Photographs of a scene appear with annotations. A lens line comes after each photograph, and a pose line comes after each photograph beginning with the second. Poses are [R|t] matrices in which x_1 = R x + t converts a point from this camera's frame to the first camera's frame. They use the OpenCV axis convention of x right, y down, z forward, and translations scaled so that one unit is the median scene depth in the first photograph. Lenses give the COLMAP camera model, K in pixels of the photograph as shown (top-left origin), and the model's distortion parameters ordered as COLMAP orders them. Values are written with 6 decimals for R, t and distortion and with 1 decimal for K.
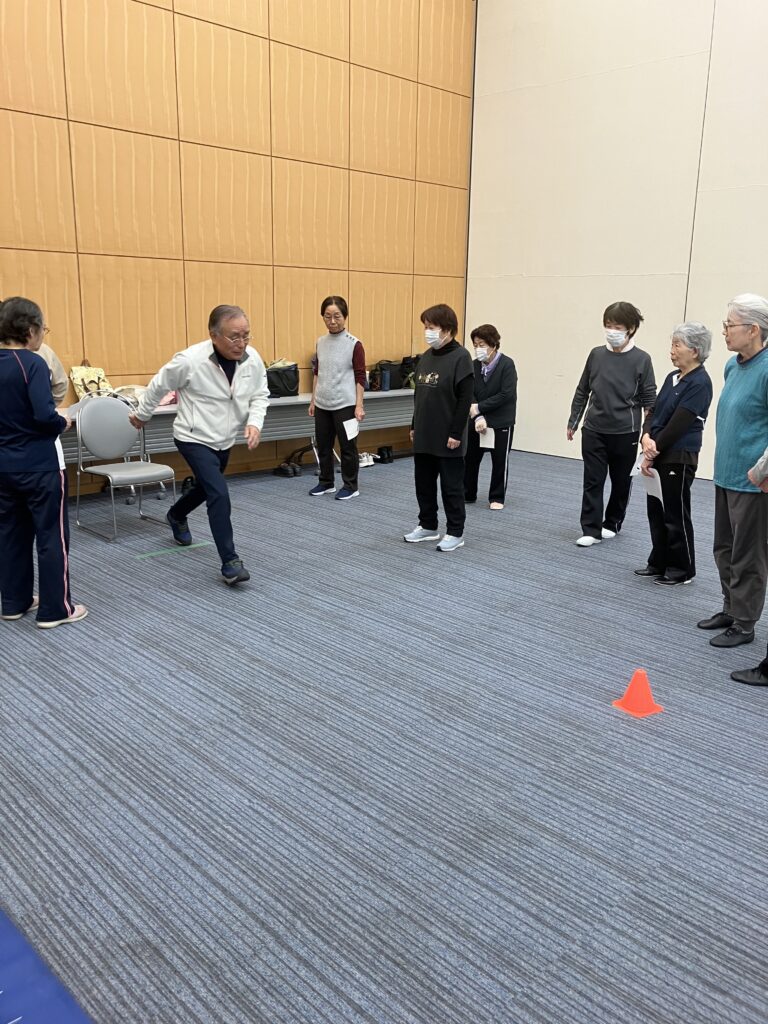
lens RADIAL K [[858.6, 0, 399.5], [0, 858.6, 493.6], [0, 0, 1]] dist [0.009456, 0.007527]
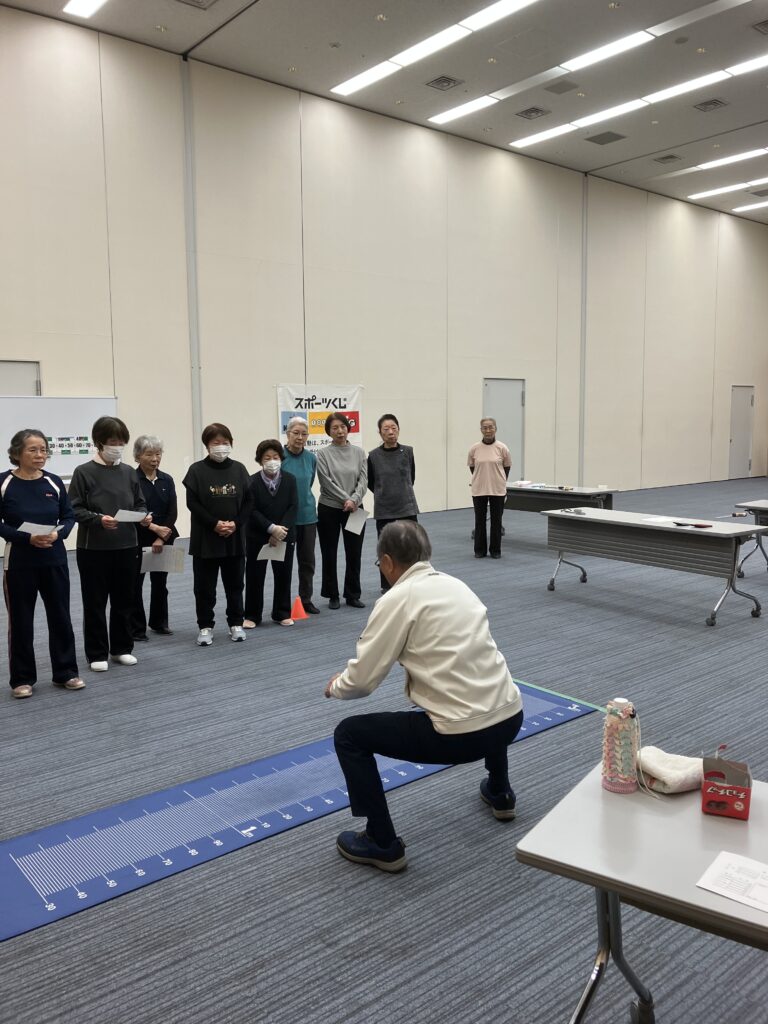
lens RADIAL K [[826.6, 0, 384.0], [0, 826.6, 512.0], [0, 0, 1]] dist [-0.022198, 0.002783]
pose [[0.128969, -0.149357, 0.980336, -1.283921], [0.243947, 0.962991, 0.114621, -0.130612], [-0.961175, 0.224368, 0.160632, 0.373825]]
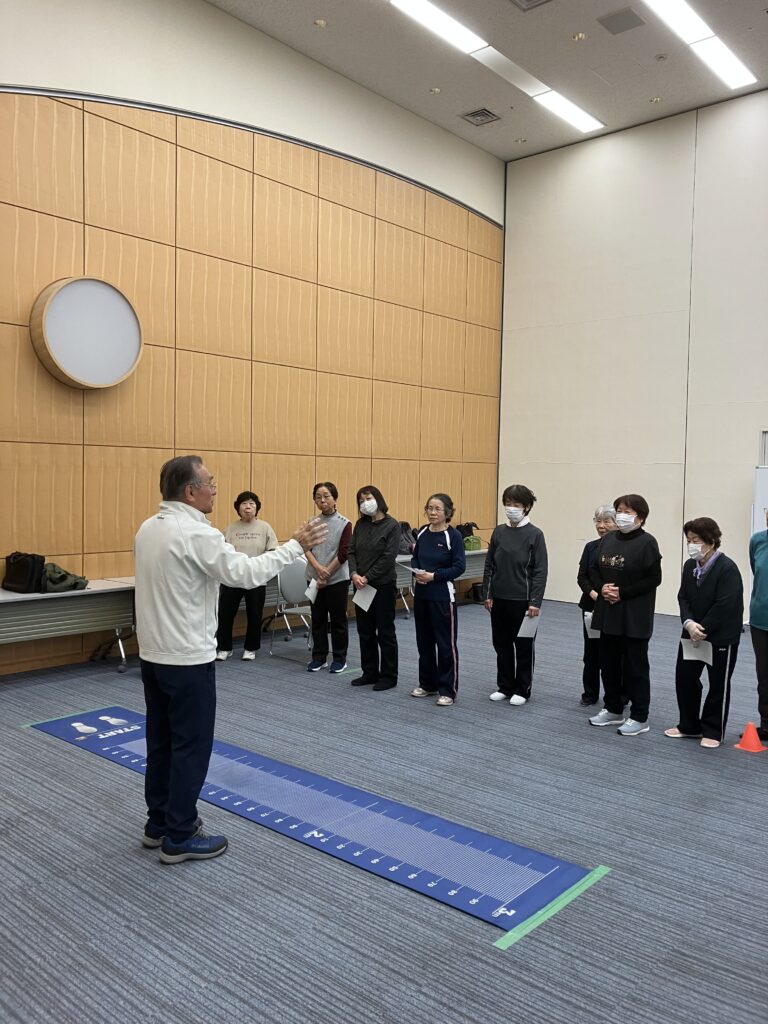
lens RADIAL K [[826.6, 0, 384.0], [0, 826.6, 512.0], [0, 0, 1]] dist [-0.022198, 0.002783]
pose [[0.998256, -0.005087, 0.058806, -0.393158], [0.015819, 0.982889, -0.183516, 0.075802], [-0.056866, 0.184126, 0.981256, -0.418647]]
